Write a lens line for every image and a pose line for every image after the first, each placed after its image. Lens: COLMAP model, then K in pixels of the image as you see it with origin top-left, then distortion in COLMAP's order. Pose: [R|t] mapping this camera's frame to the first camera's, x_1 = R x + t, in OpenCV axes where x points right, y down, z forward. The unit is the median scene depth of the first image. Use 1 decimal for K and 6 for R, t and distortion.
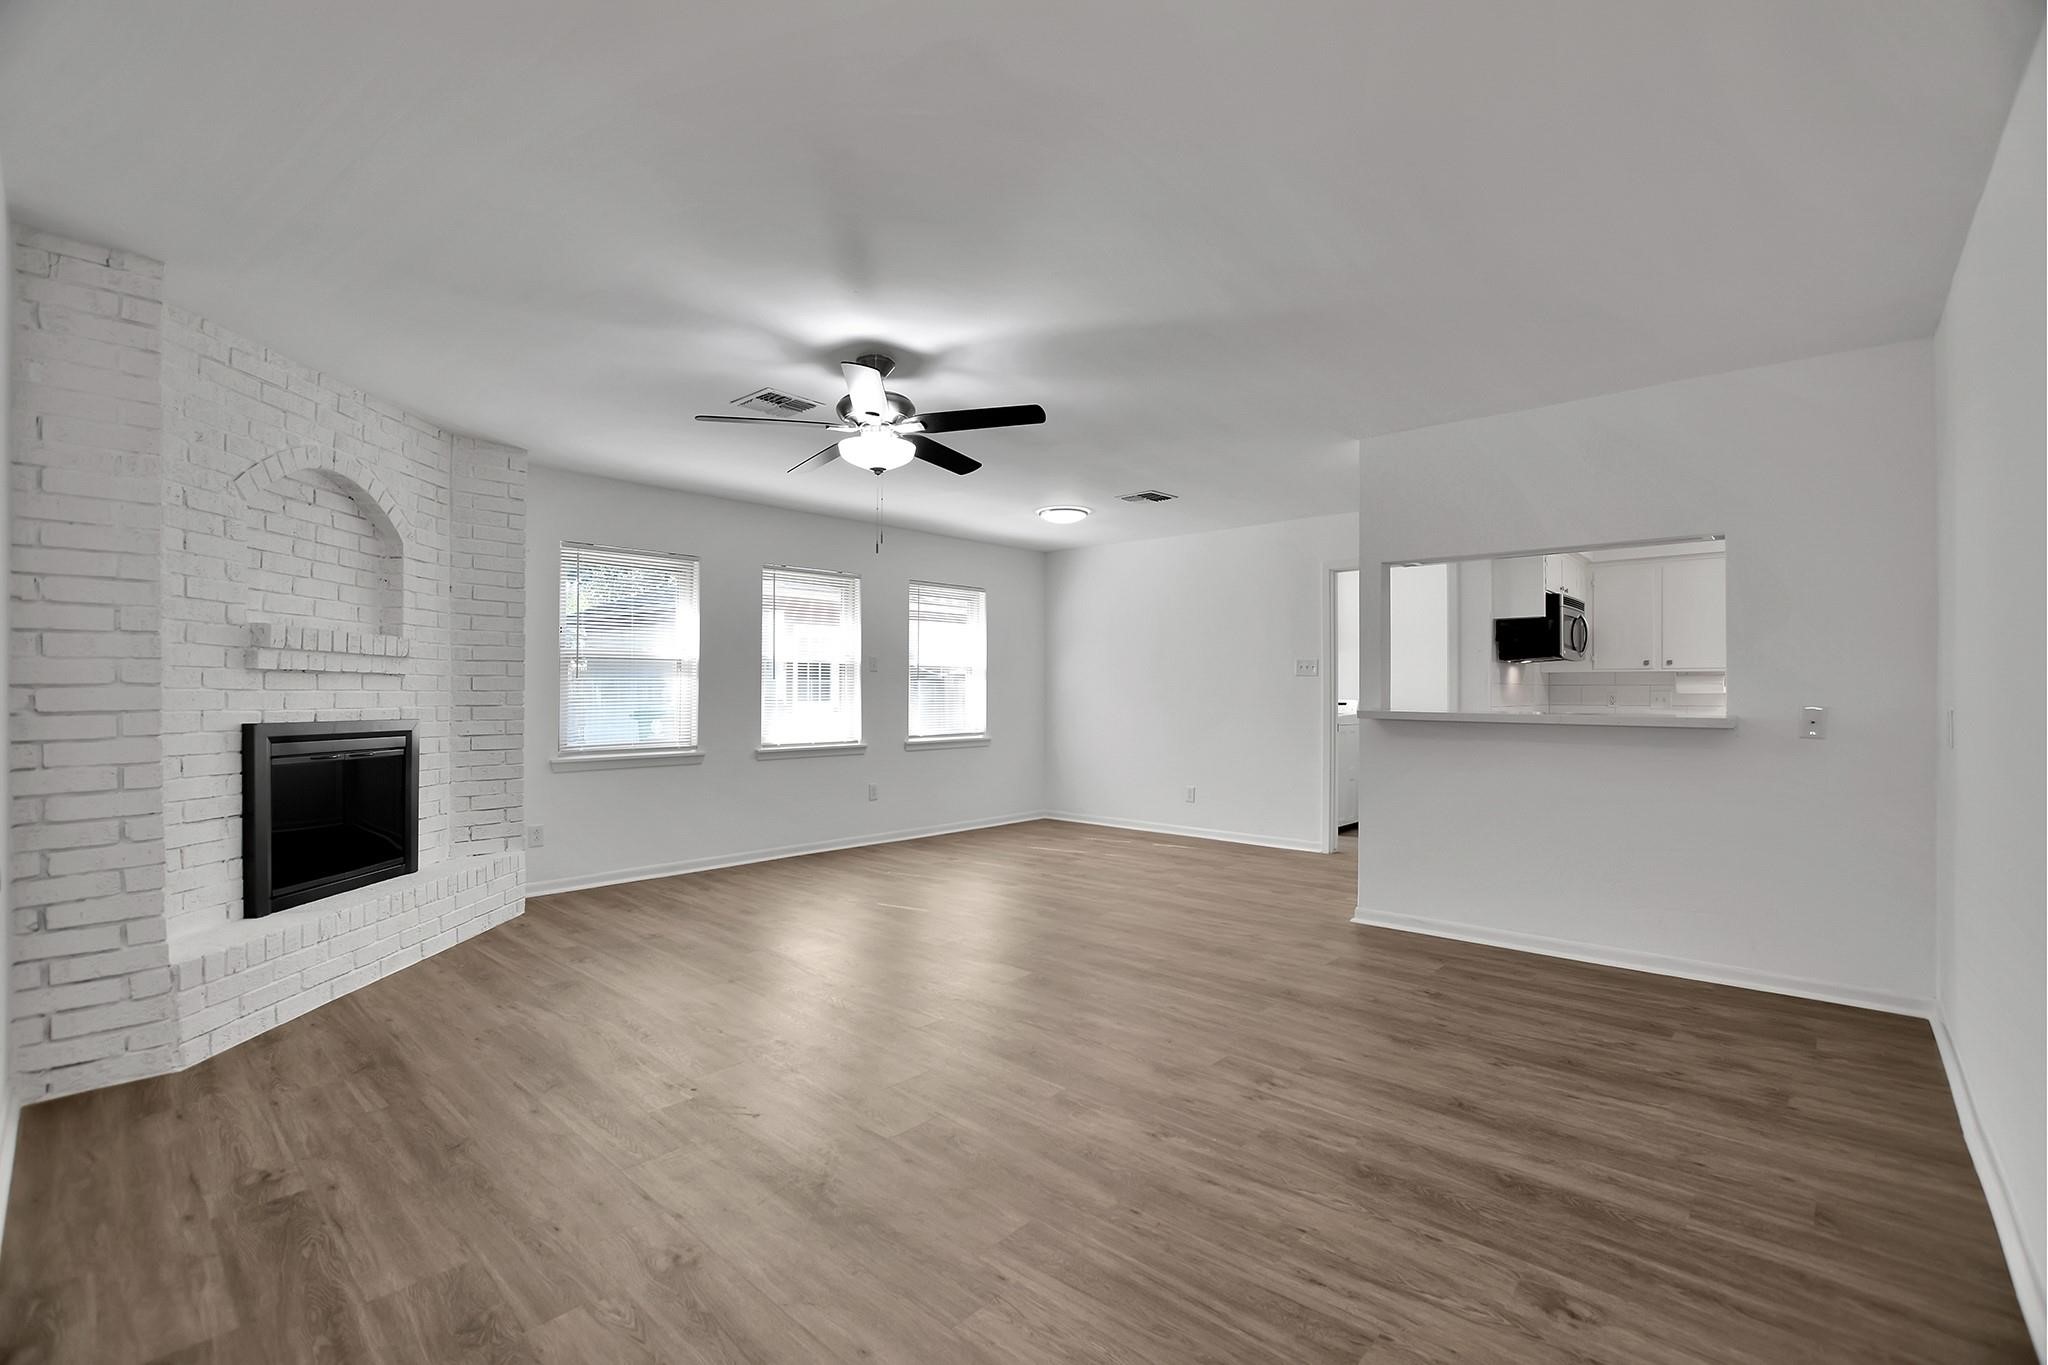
lens RADIAL K [[899.1, 0, 1026.8], [0, 899.1, 692.5], [0, 0, 1]] dist [-0.034152, 0.005120]
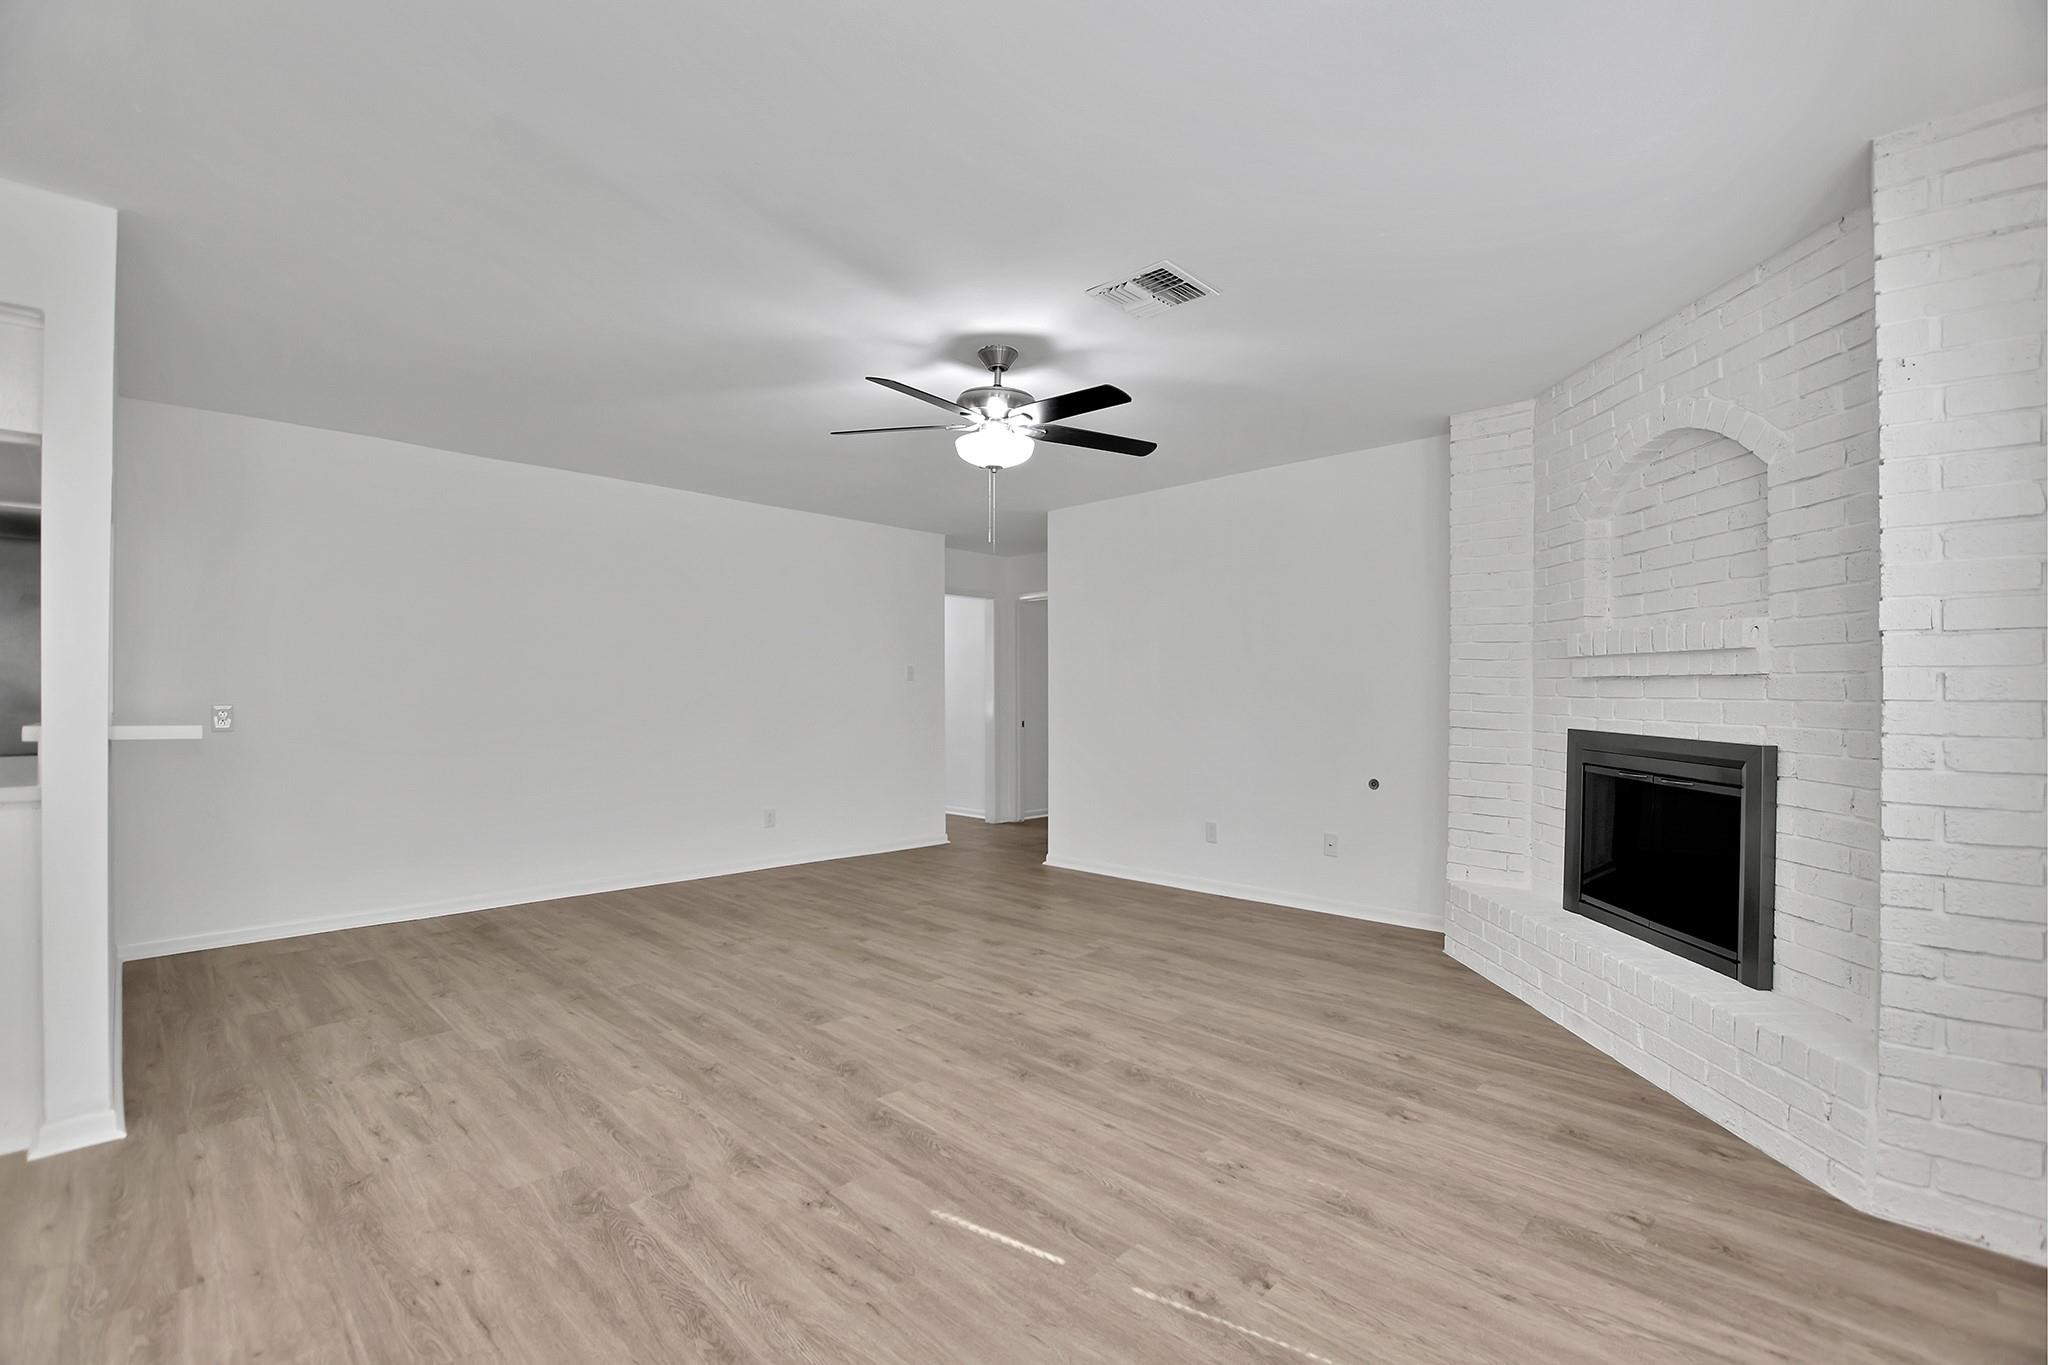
lens RADIAL K [[899.1, 0, 1026.8], [0, 899.1, 692.5], [0, 0, 1]] dist [-0.034152, 0.005120]
pose [[-0.999569, -0.005940, 0.028738, -0.241213], [-0.005921, 0.999982, 0.000766, -0.005987], [-0.028742, 0.000596, -0.999587, 2.068487]]
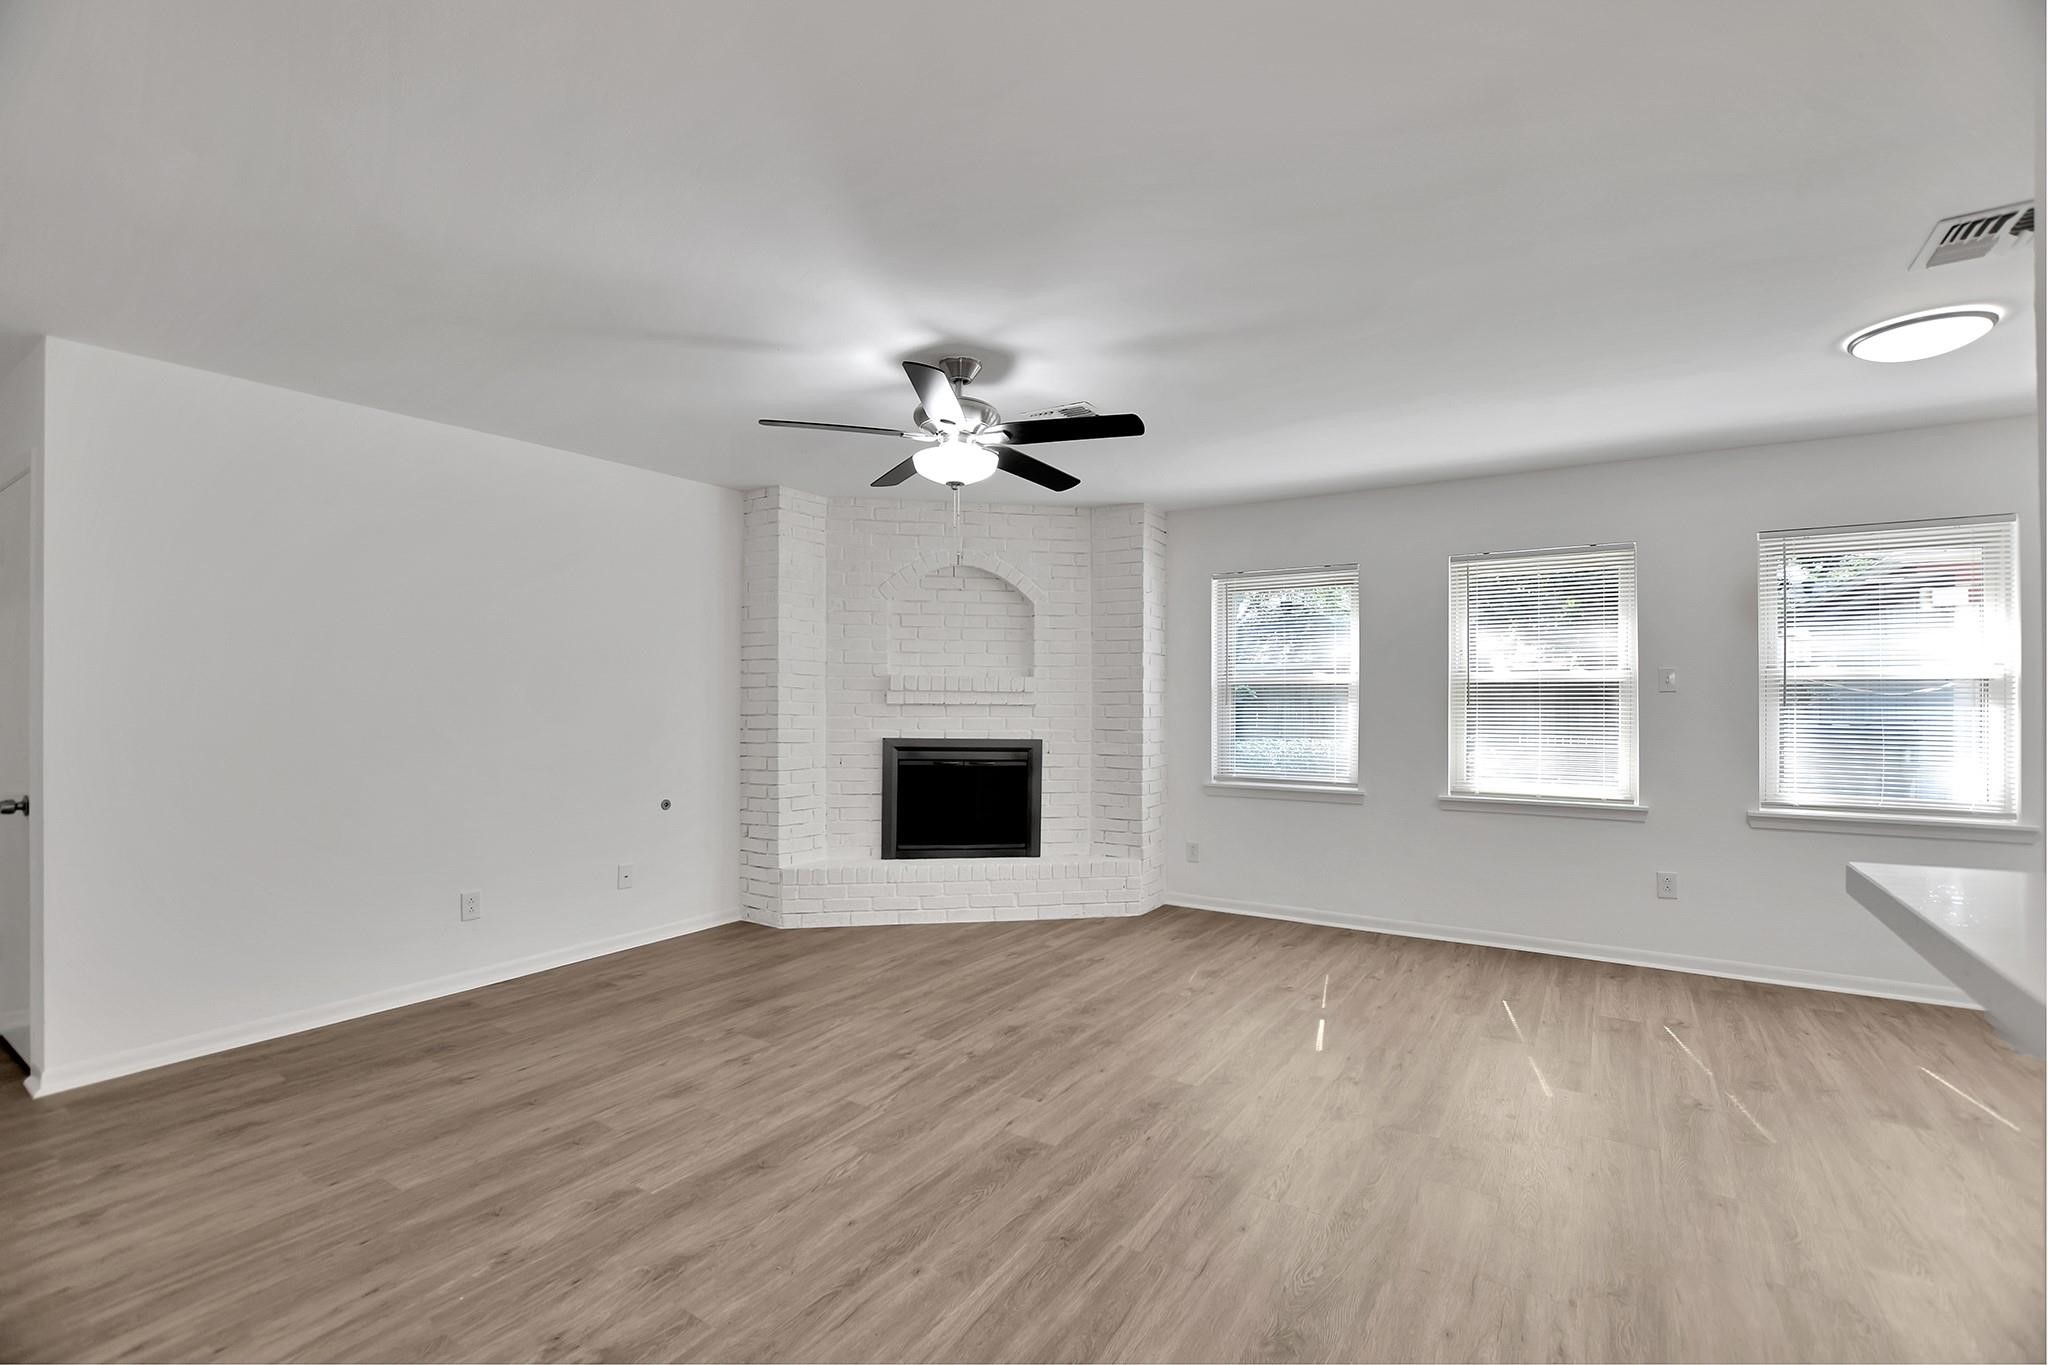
lens RADIAL K [[899.1, 0, 1026.8], [0, 899.1, 692.5], [0, 0, 1]] dist [-0.034152, 0.005120]
pose [[0.160675, -0.009585, -0.986961, 0.768478], [-0.004253, 0.999937, -0.010403, -0.031166], [0.986998, 0.005869, 0.160624, 0.974595]]
